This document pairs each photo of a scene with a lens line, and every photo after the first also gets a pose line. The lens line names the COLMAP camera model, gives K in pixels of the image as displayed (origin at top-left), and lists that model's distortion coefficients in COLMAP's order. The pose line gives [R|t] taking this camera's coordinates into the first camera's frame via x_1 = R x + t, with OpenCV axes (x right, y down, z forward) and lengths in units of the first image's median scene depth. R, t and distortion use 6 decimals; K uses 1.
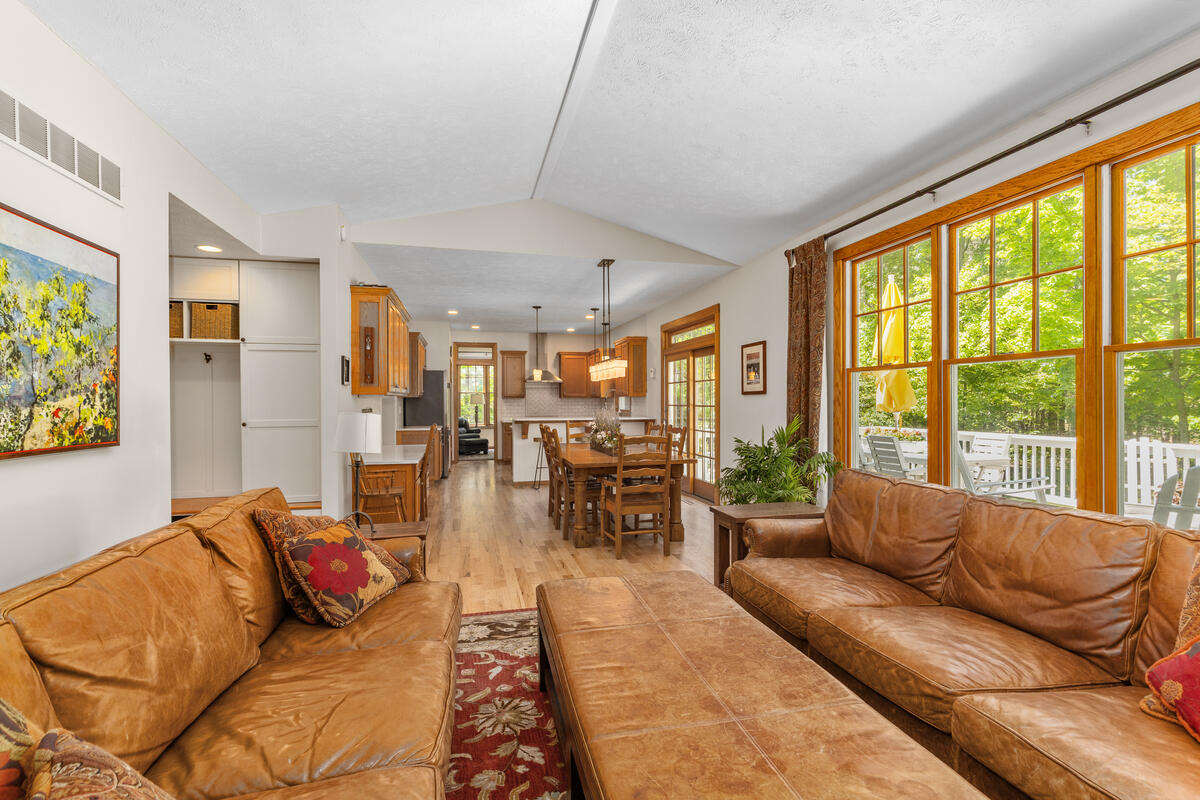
lens RADIAL K [[552.3, 0, 592.1], [0, 552.3, 401.6], [0, 0, 1]] dist [-0.001534, 0.000041]
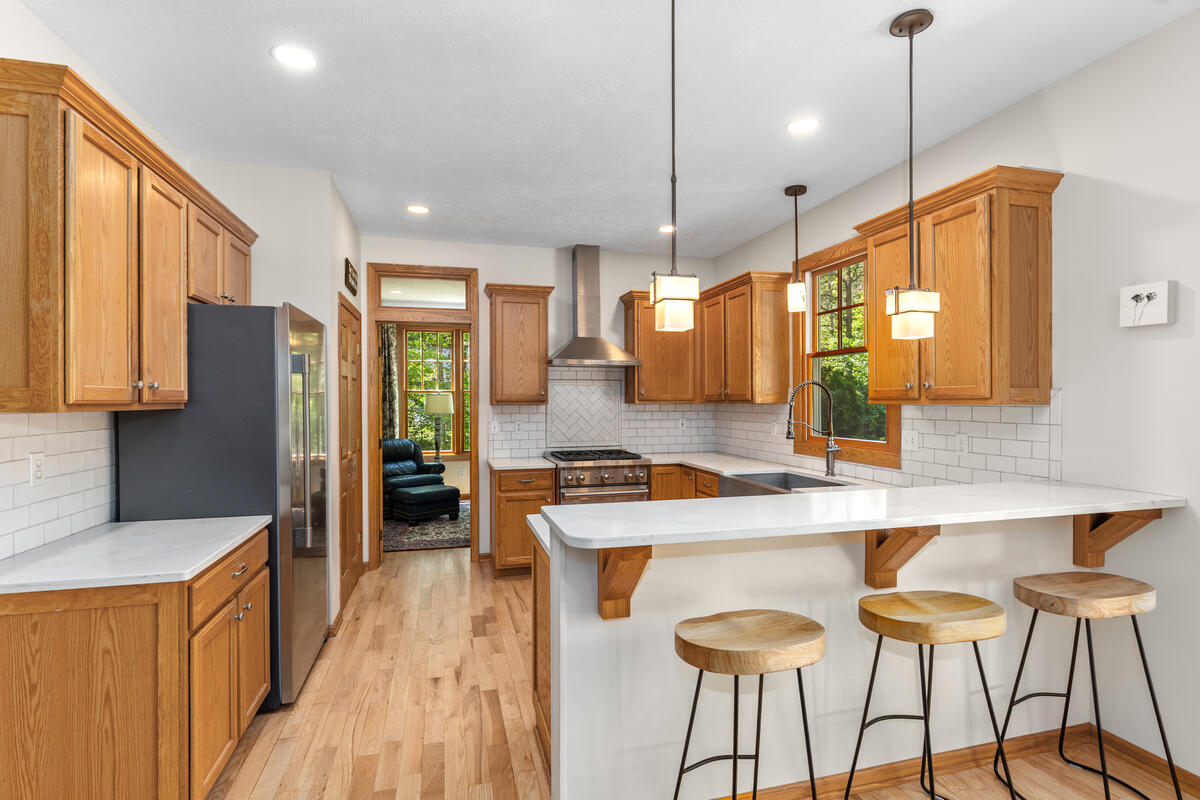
lens RADIAL K [[576.7, 0, 599.8], [0, 576.7, 401.2], [0, 0, 1]] dist [0.001748, 0.000228]
pose [[0.999274, -0.000658, 0.038080, -0.123178], [0.000671, 1.000000, -0.000331, -0.010151], [-0.038079, 0.000357, 0.999275, 0.714583]]
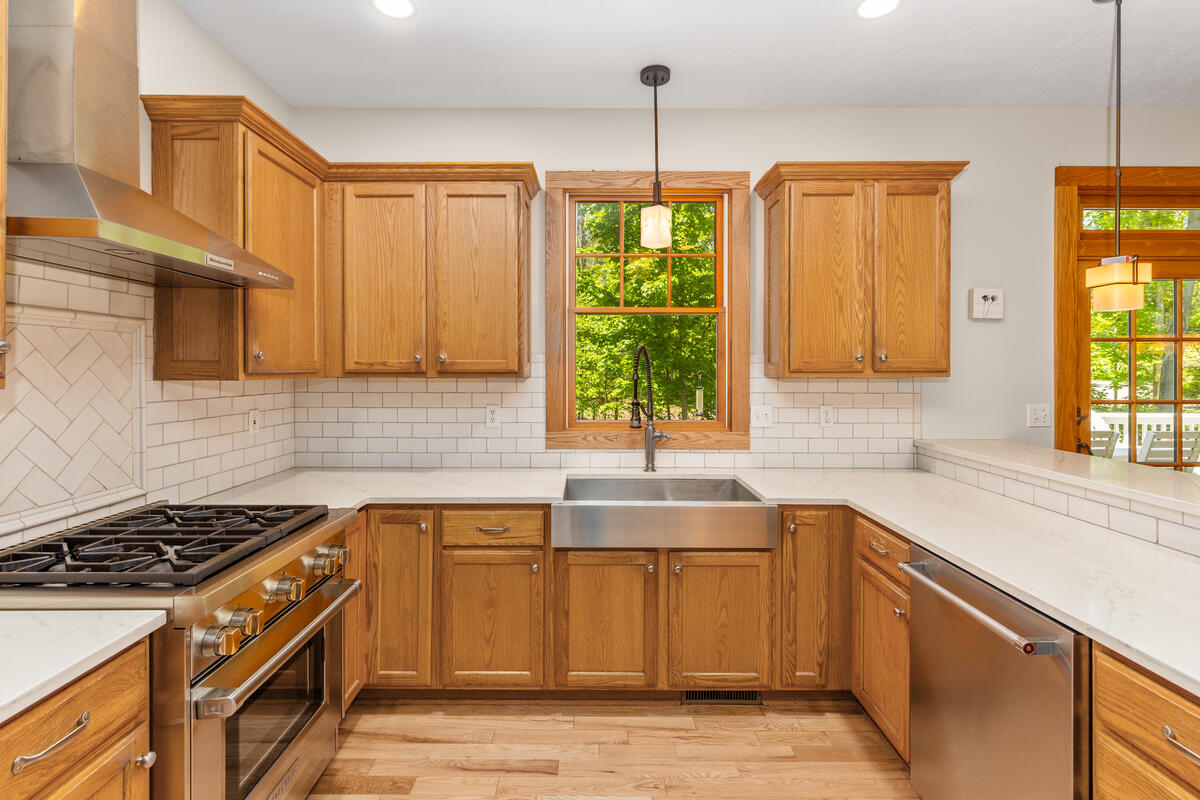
lens RADIAL K [[552.3, 0, 580.0], [0, 552.3, 369.8], [0, 0, 1]] dist [-0.001534, 0.000041]
pose [[0.226289, 0.001697, 0.974059, -0.220650], [0.000756, 0.999998, -0.001918, -0.011377], [-0.974060, 0.001171, 0.226288, 1.014612]]
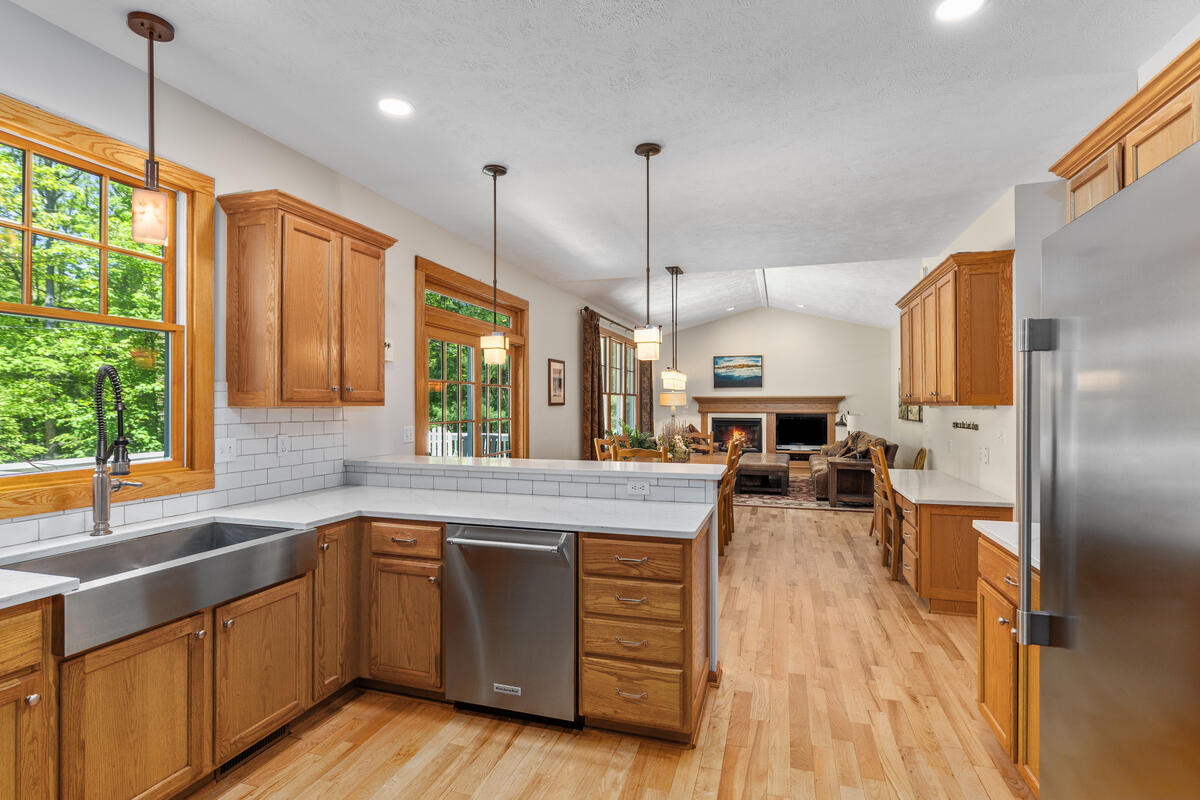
lens RADIAL K [[585.7, 0, 596.7], [0, 585.7, 401.8], [0, 0, 1]] dist [-0.003645, 0.000435]
pose [[-0.863204, 0.005167, 0.504829, -0.213761], [0.003720, 0.999986, -0.003874, -0.009271], [-0.504842, -0.001466, -0.863211, 1.121845]]
